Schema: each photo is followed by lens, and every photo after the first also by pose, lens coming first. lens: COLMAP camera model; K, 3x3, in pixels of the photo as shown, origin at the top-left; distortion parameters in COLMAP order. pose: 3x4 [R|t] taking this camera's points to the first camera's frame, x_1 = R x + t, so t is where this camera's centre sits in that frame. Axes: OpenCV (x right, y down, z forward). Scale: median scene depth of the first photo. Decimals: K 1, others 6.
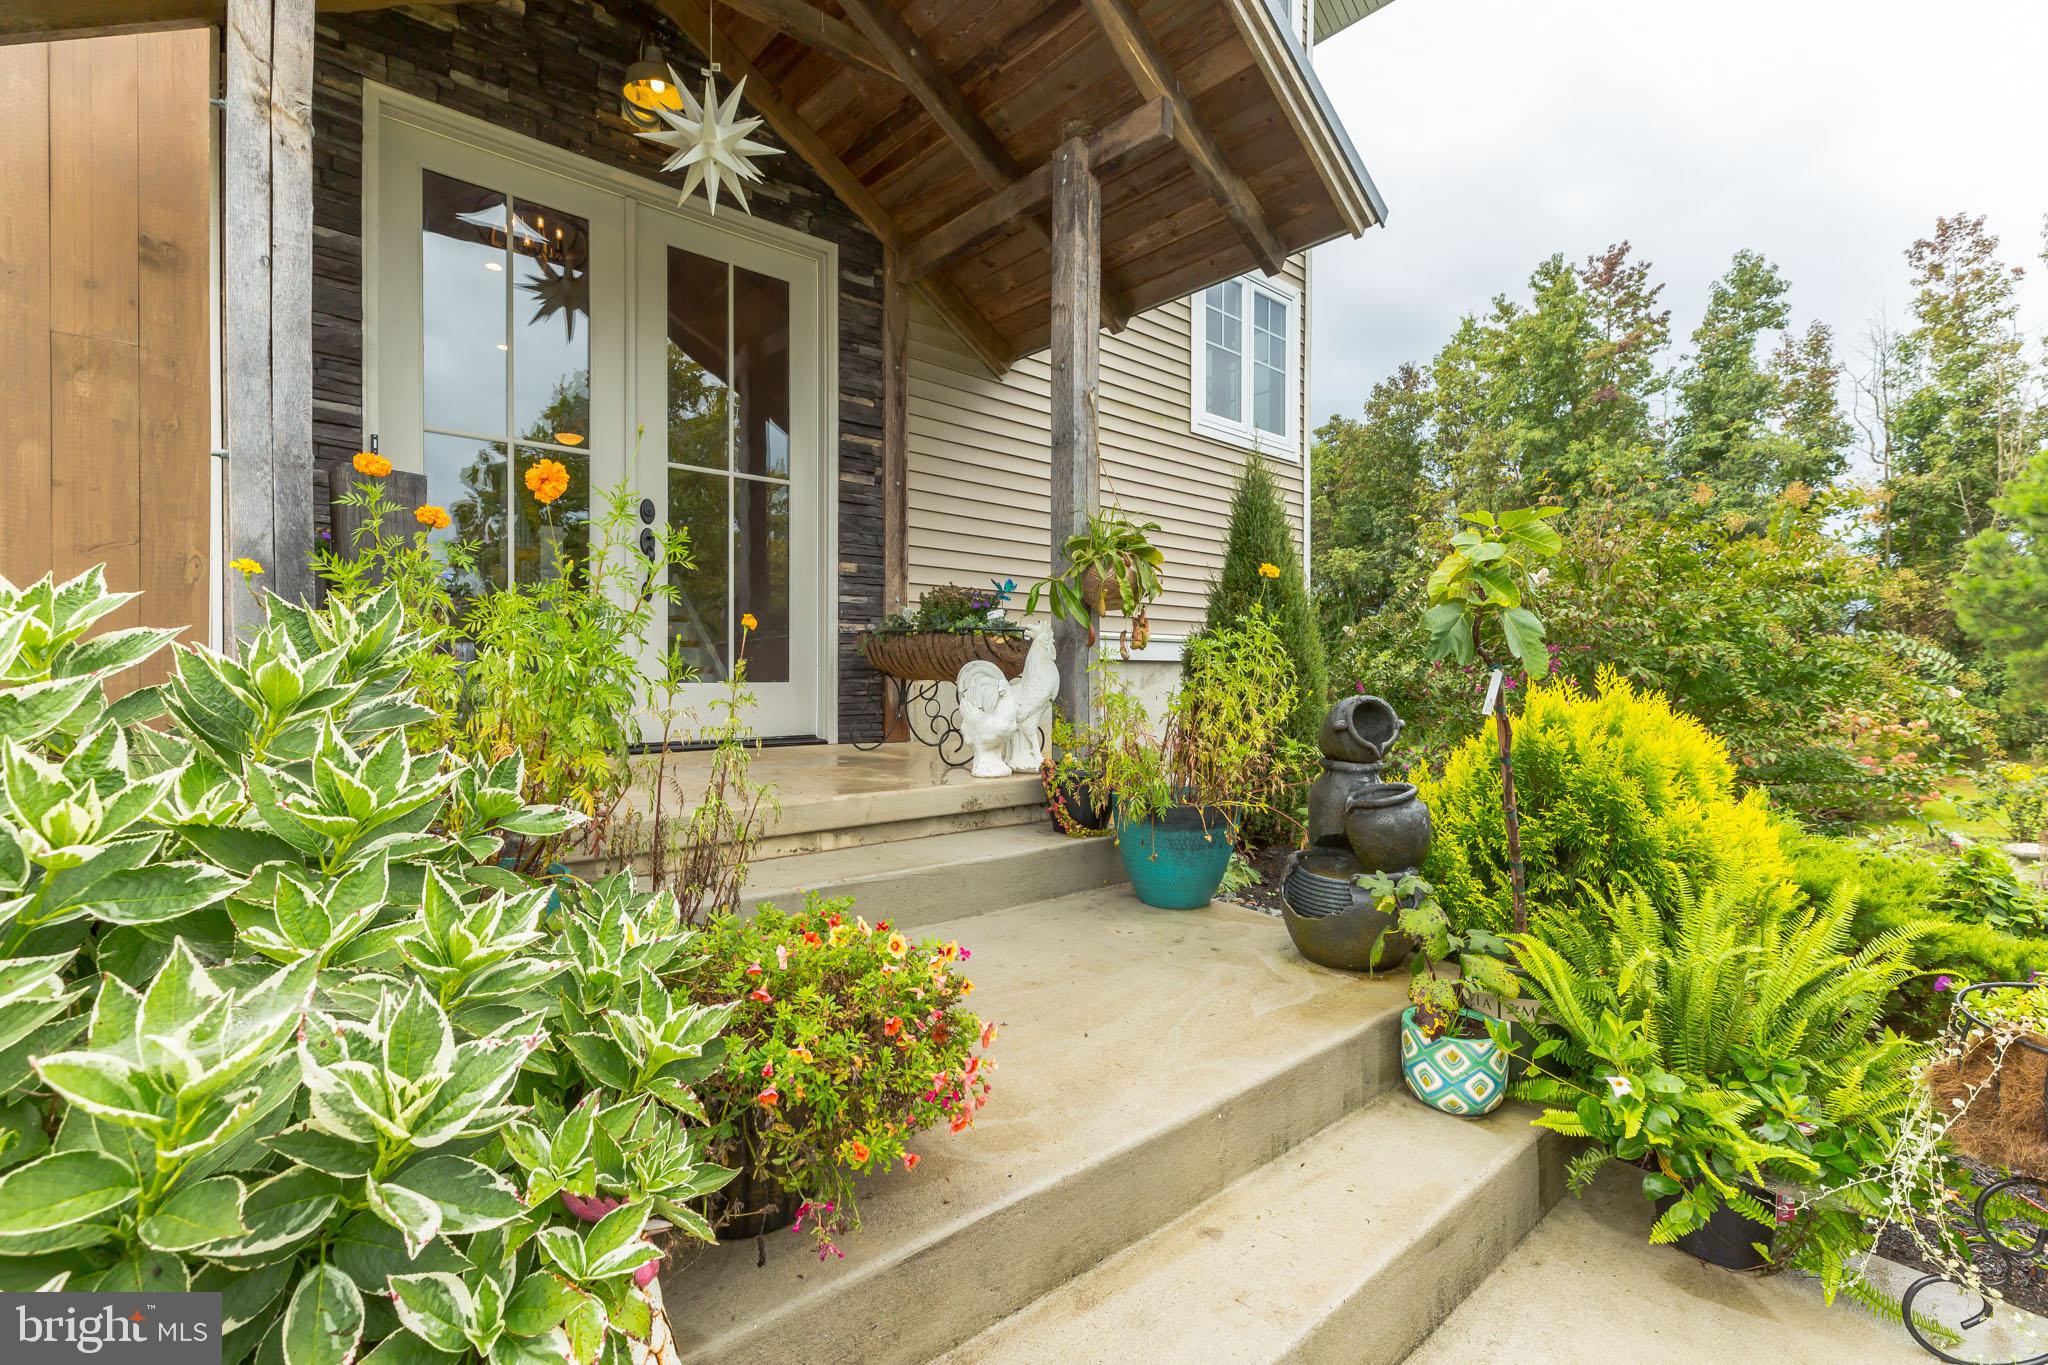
lens RADIAL K [[932.3, 0, 1024.1], [0, 932.3, 682.9], [0, 0, 1]] dist [-0.014423, -0.000042]
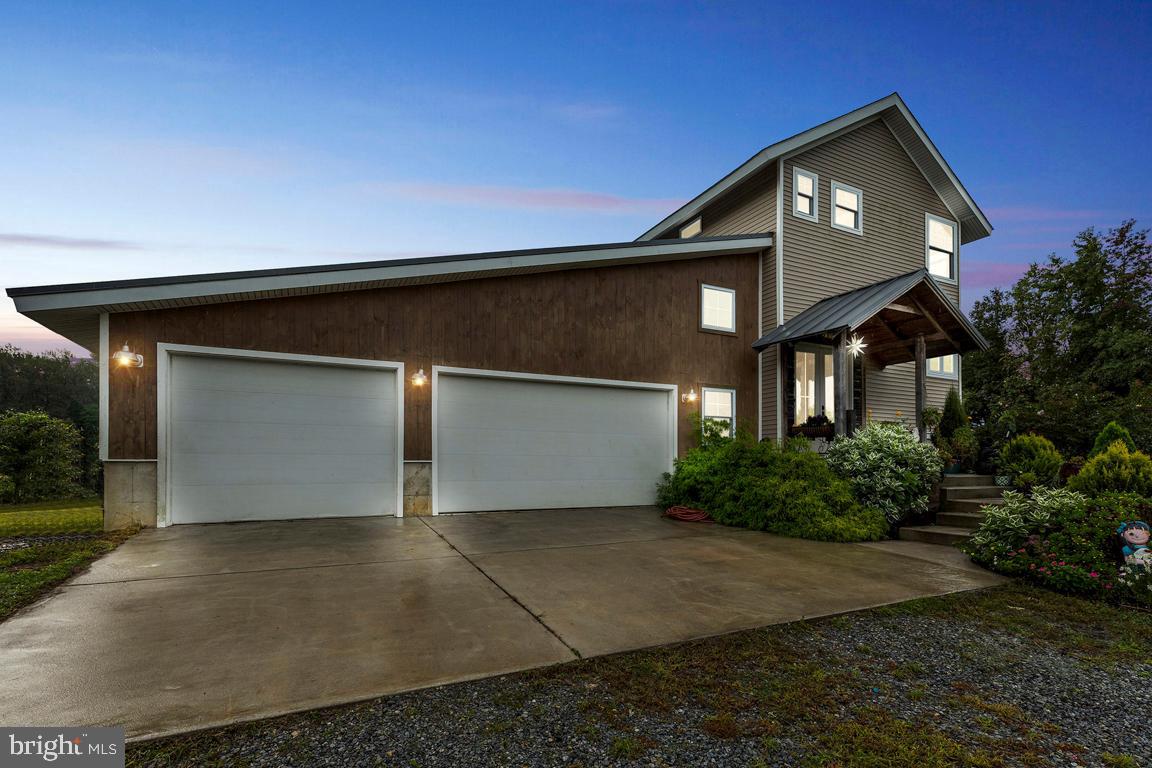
lens RADIAL K [[524.4, 0, 576.3], [0, 524.4, 462.1], [0, 0, 1]] dist [-0.014423, -0.000042]
pose [[0.957769, -0.004631, -0.287502, -0.114252], [0.000399, 0.999891, -0.014776, 0.020660], [0.287539, 0.014037, 0.957666, -0.280550]]
